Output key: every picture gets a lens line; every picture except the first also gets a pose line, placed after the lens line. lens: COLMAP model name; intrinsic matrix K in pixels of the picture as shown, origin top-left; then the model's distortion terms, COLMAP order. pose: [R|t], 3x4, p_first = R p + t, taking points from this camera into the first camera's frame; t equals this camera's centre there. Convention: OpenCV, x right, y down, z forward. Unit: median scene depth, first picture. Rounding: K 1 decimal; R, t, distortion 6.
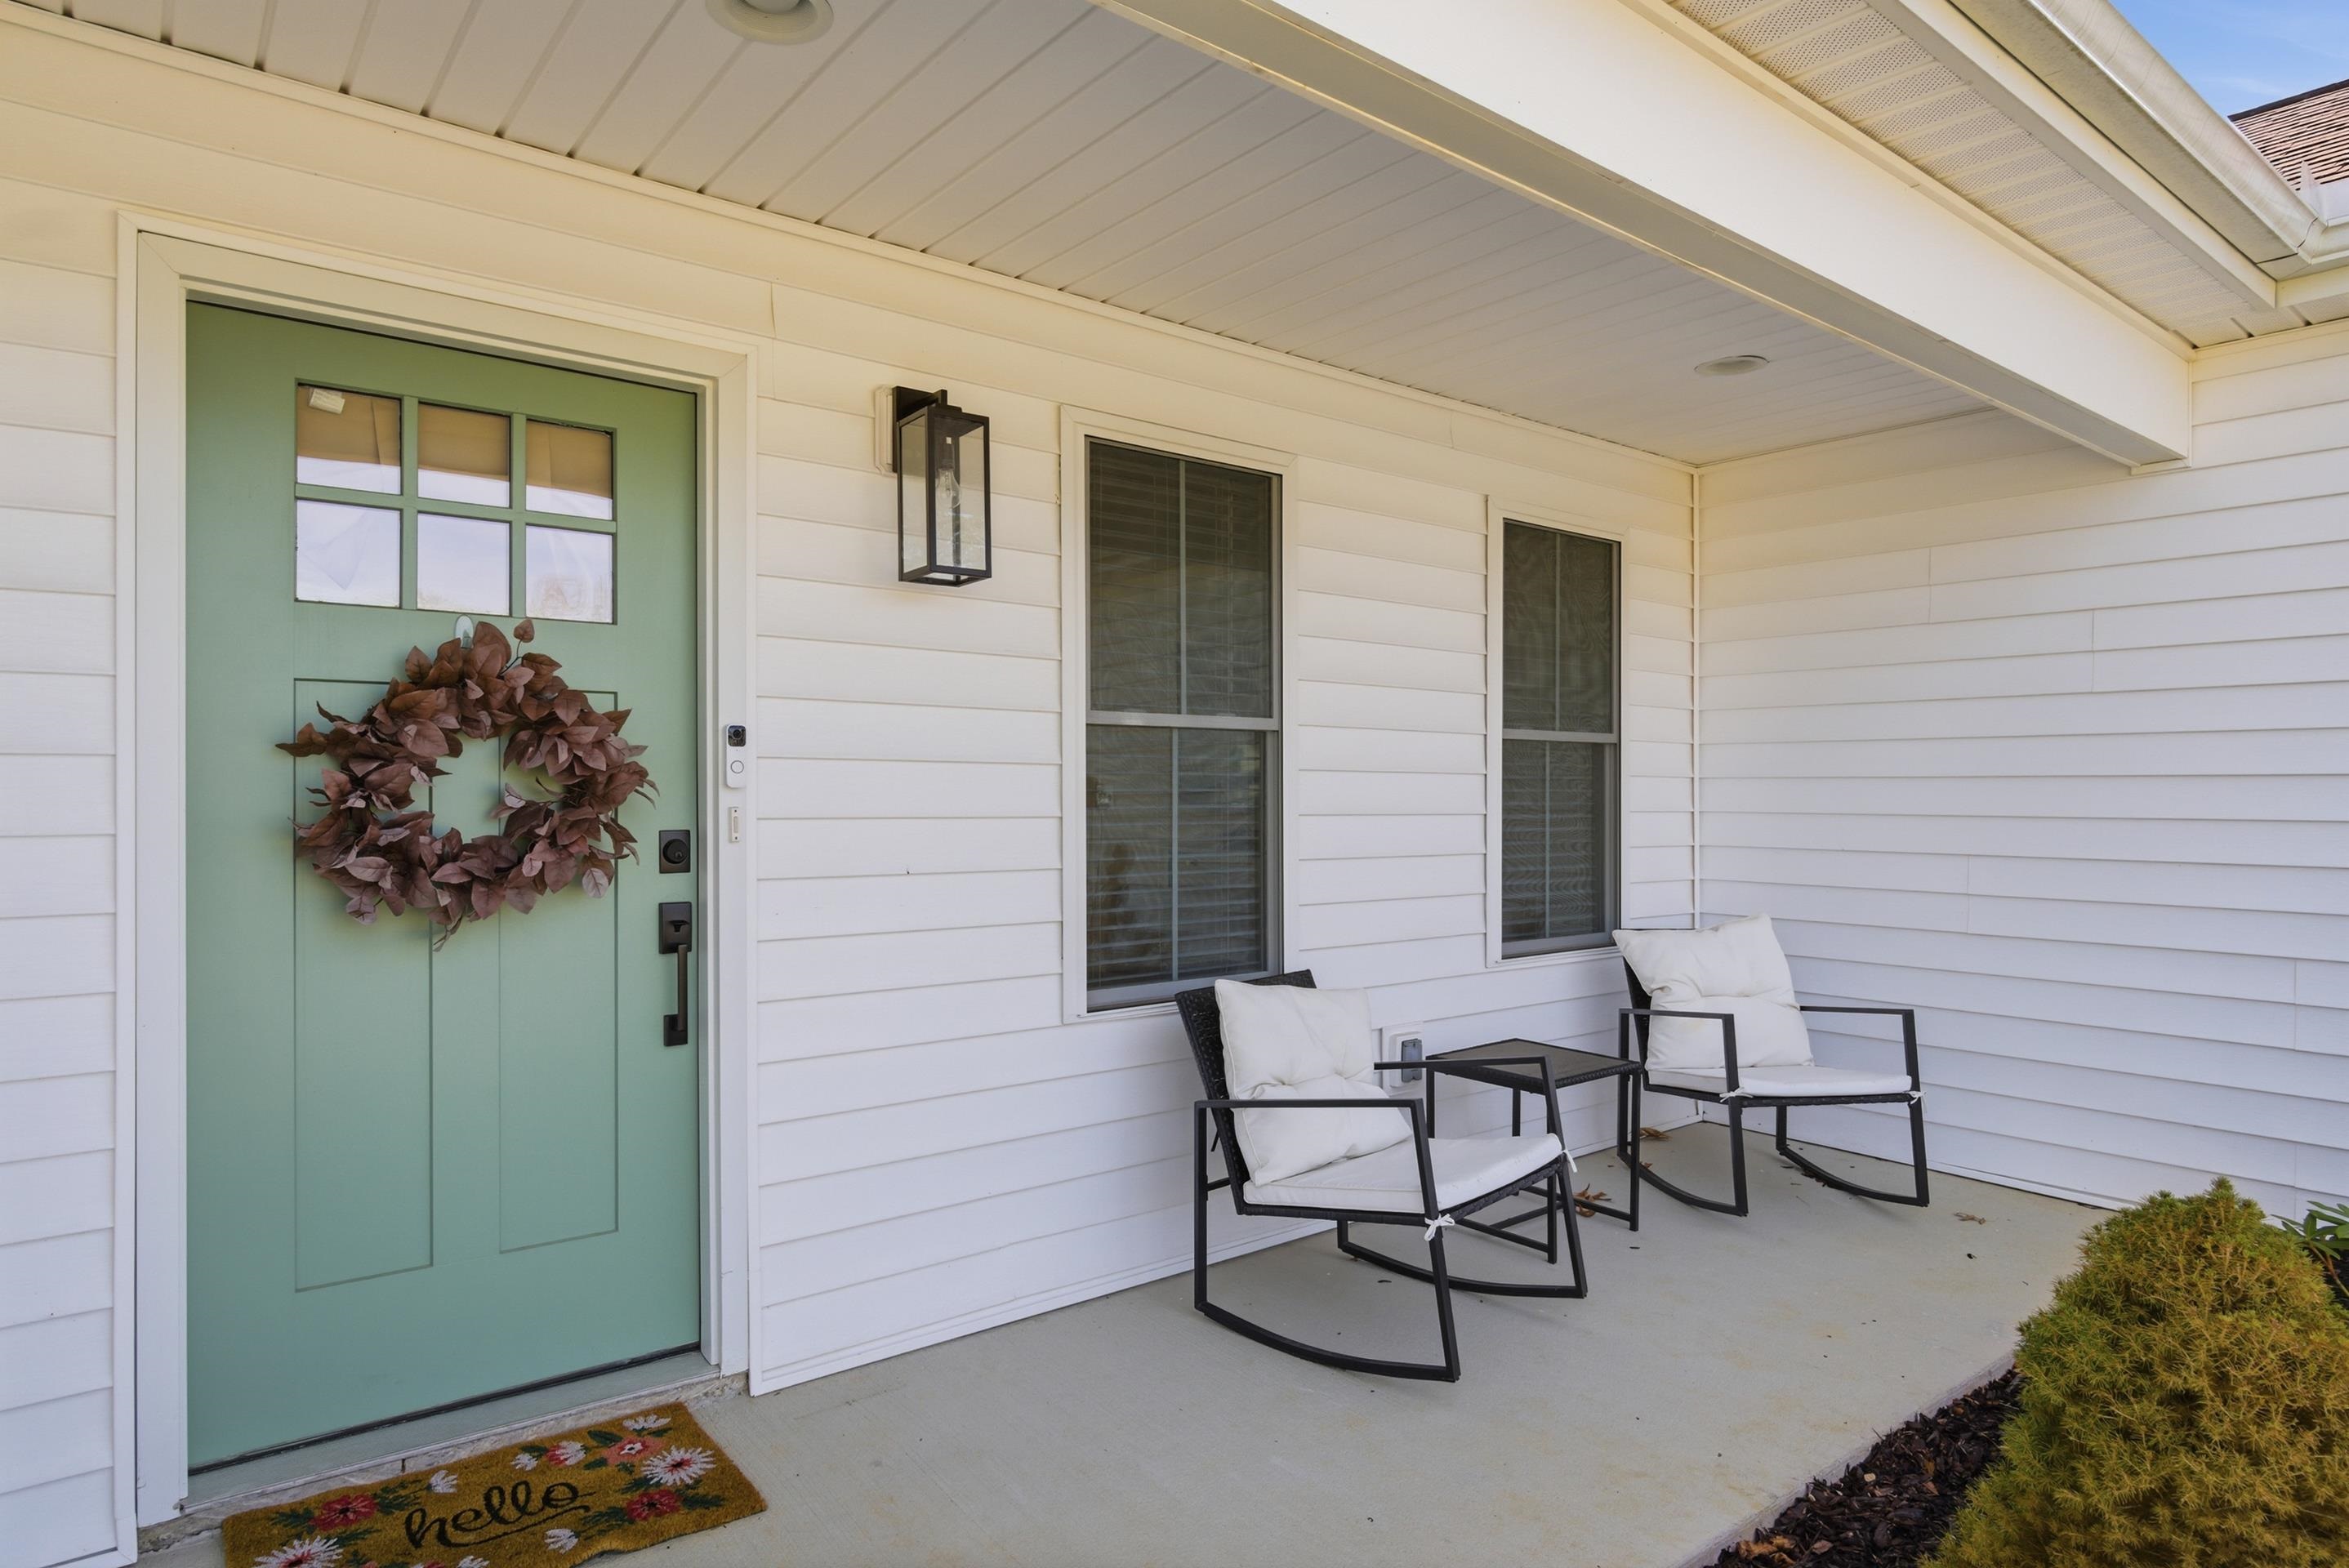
lens RADIAL K [[1366.3, 0, 1108.2], [0, 1366.3, 793.4], [0, 0, 1]] dist [0.002977, -0.001361]
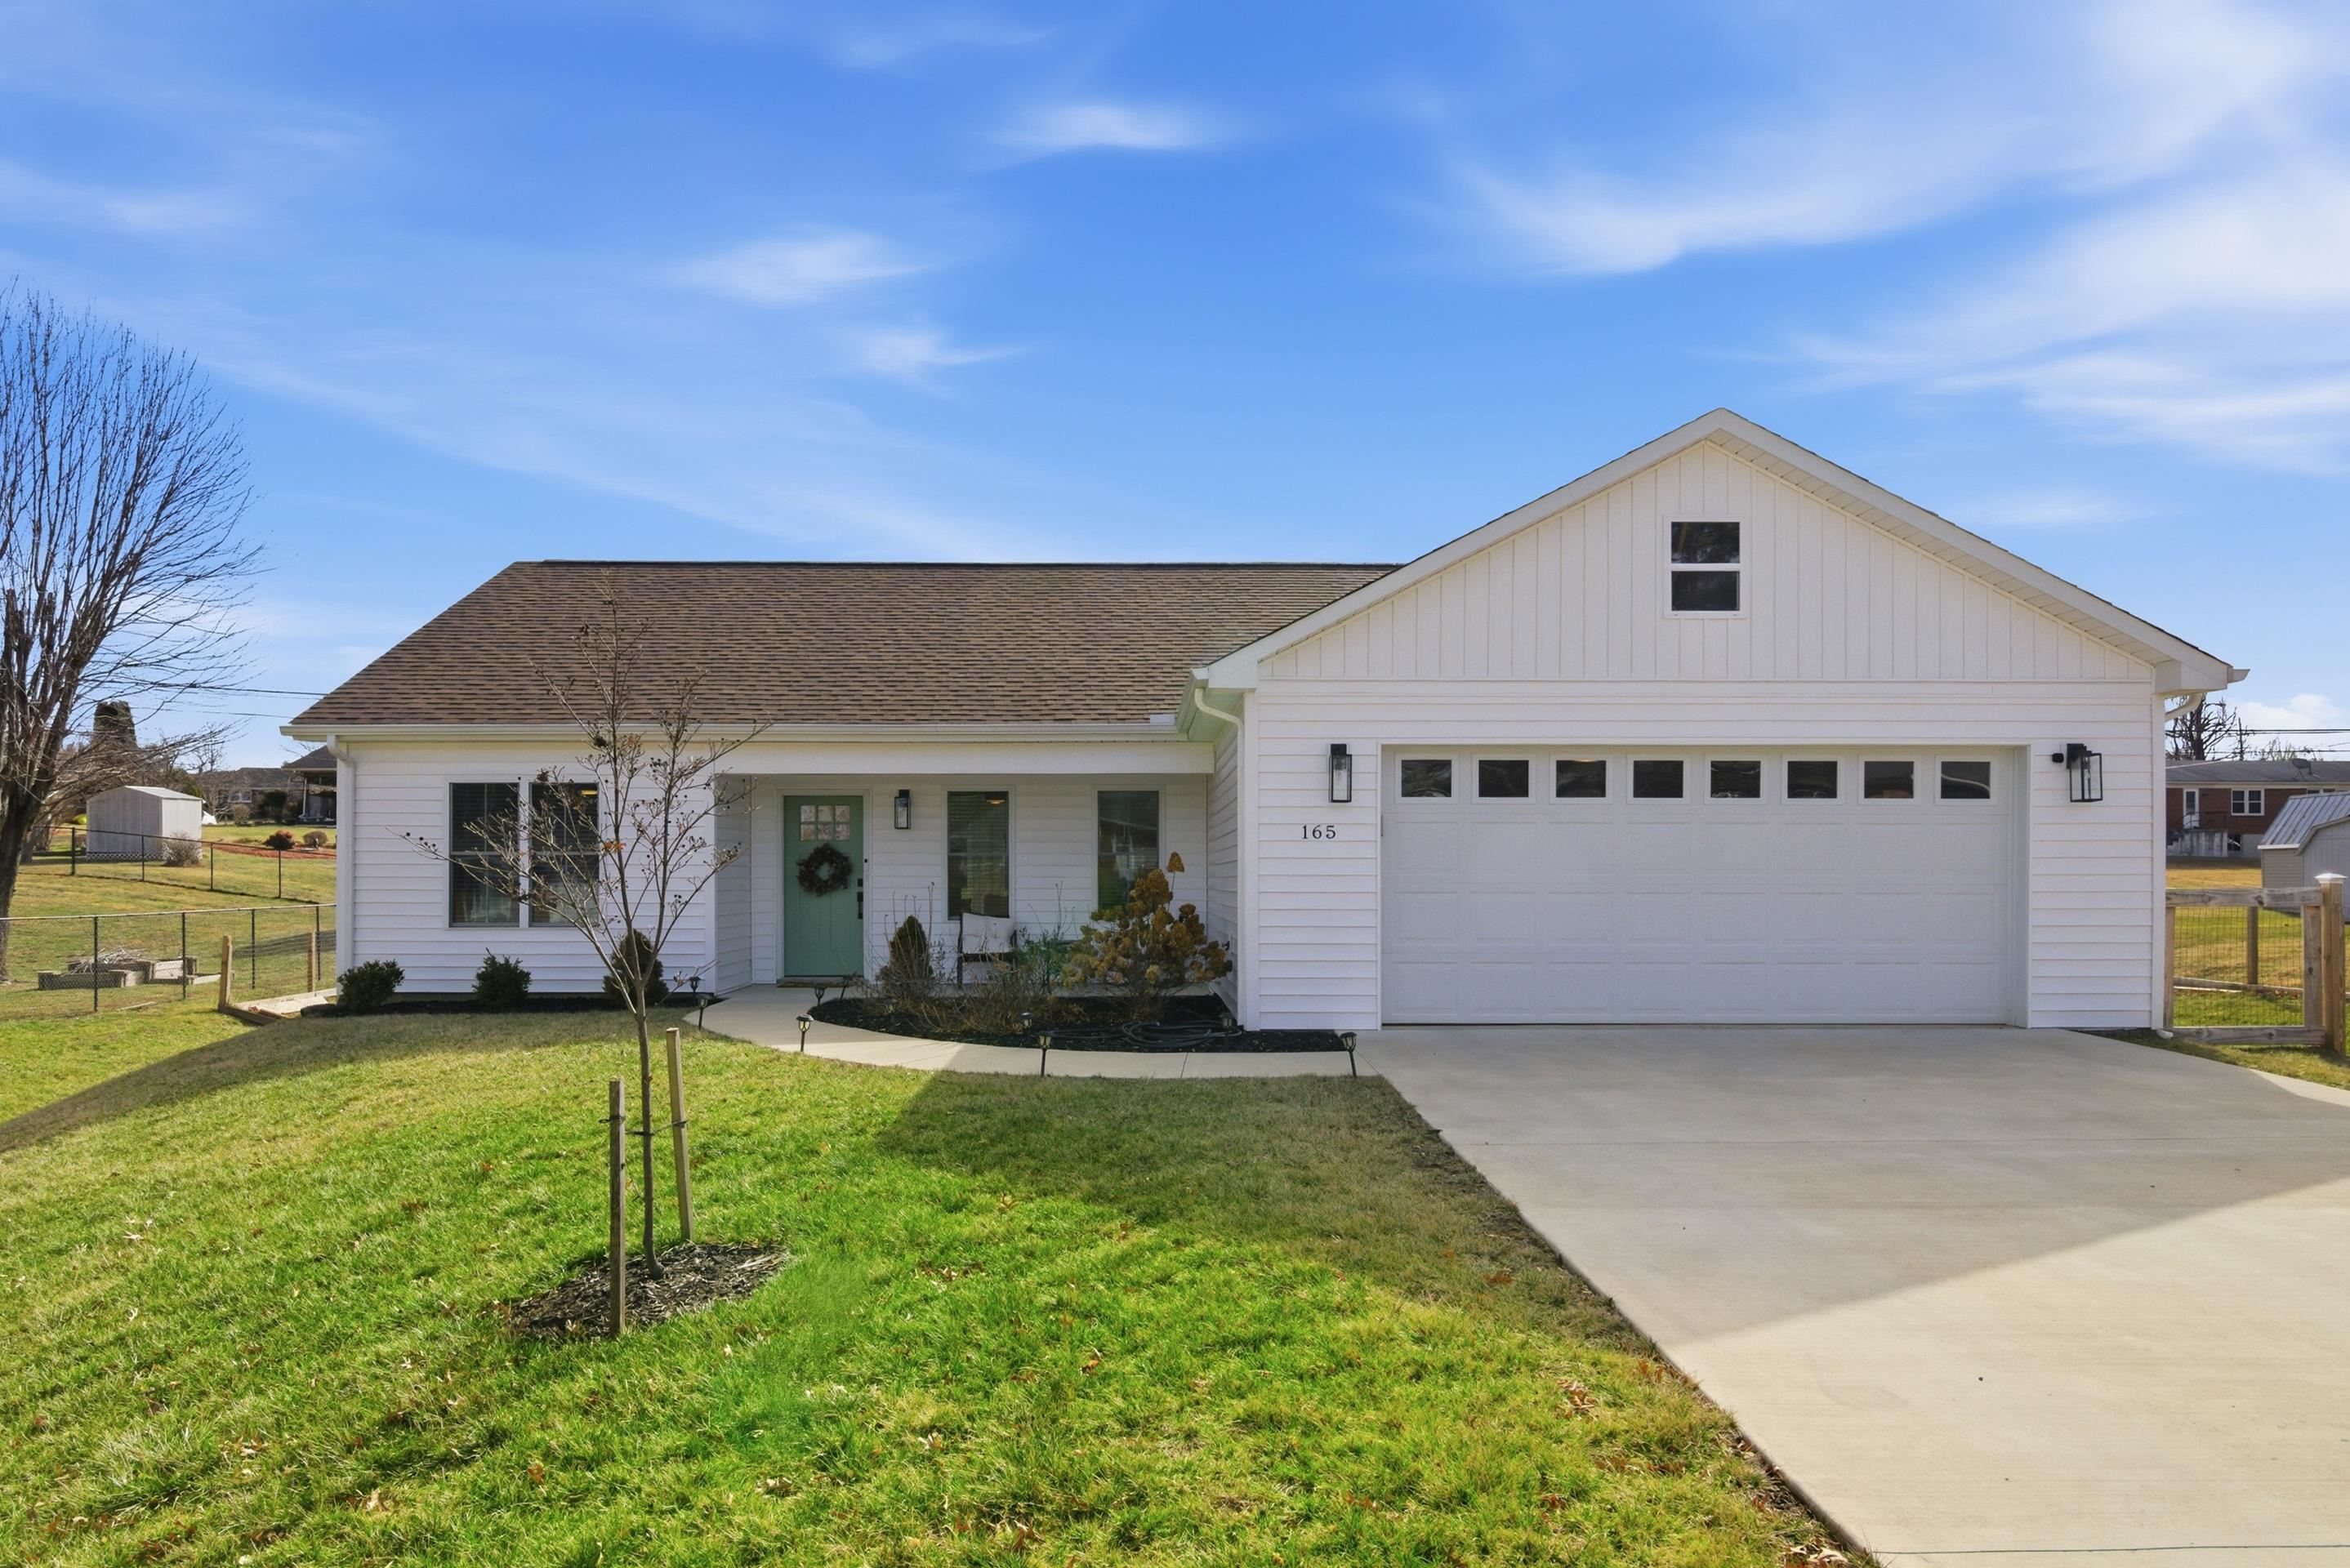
lens RADIAL K [[1440.0, 0, 1176.6], [0, 1440.0, 894.7], [0, 0, 1]] dist [-0.000152, 0.000019]
pose [[0.806753, 0.003618, -0.590878, 4.131157], [-0.000810, 0.999987, 0.005018, 0.061970], [0.590888, -0.003570, 0.806746, -2.900215]]
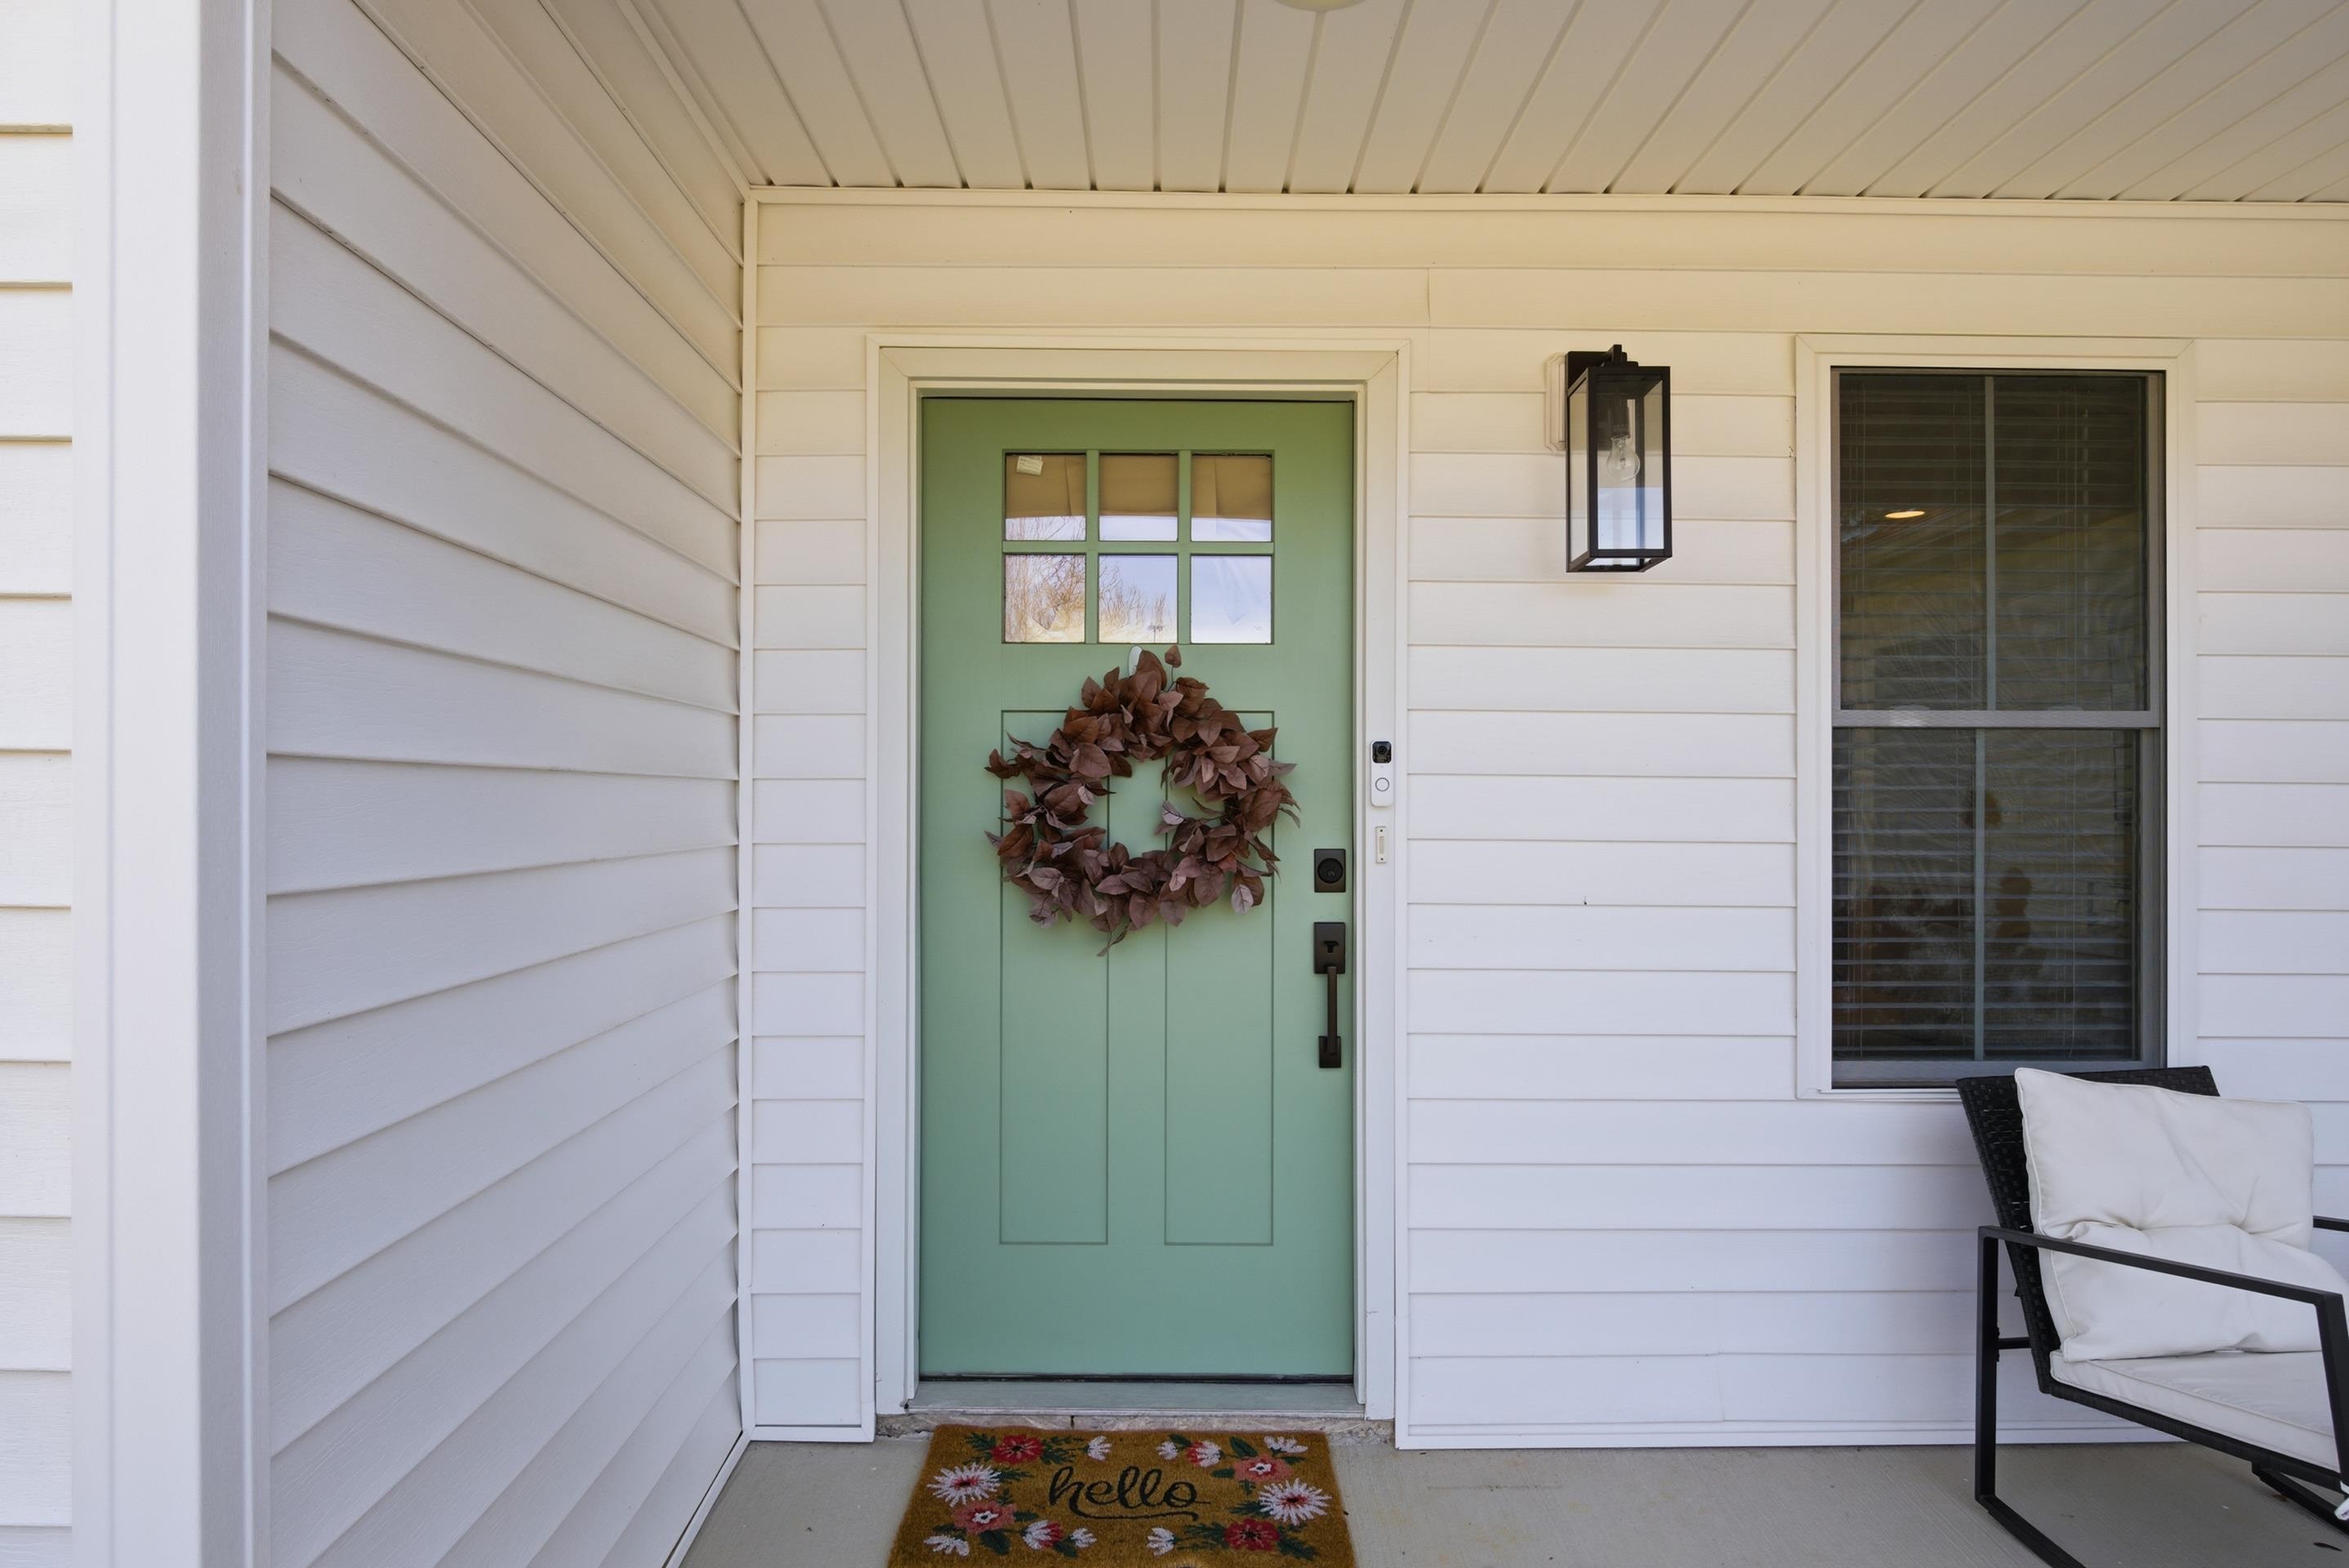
lens RADIAL K [[1303.6, 0, 1171.8], [0, 1303.6, 807.4], [0, 0, 1]] dist [0.001843, -0.003322]
pose [[0.800320, 0.003088, -0.599565, 0.157894], [-0.003722, 0.999993, 0.000181, -0.002981], [0.599561, 0.002086, 0.800326, 0.185095]]
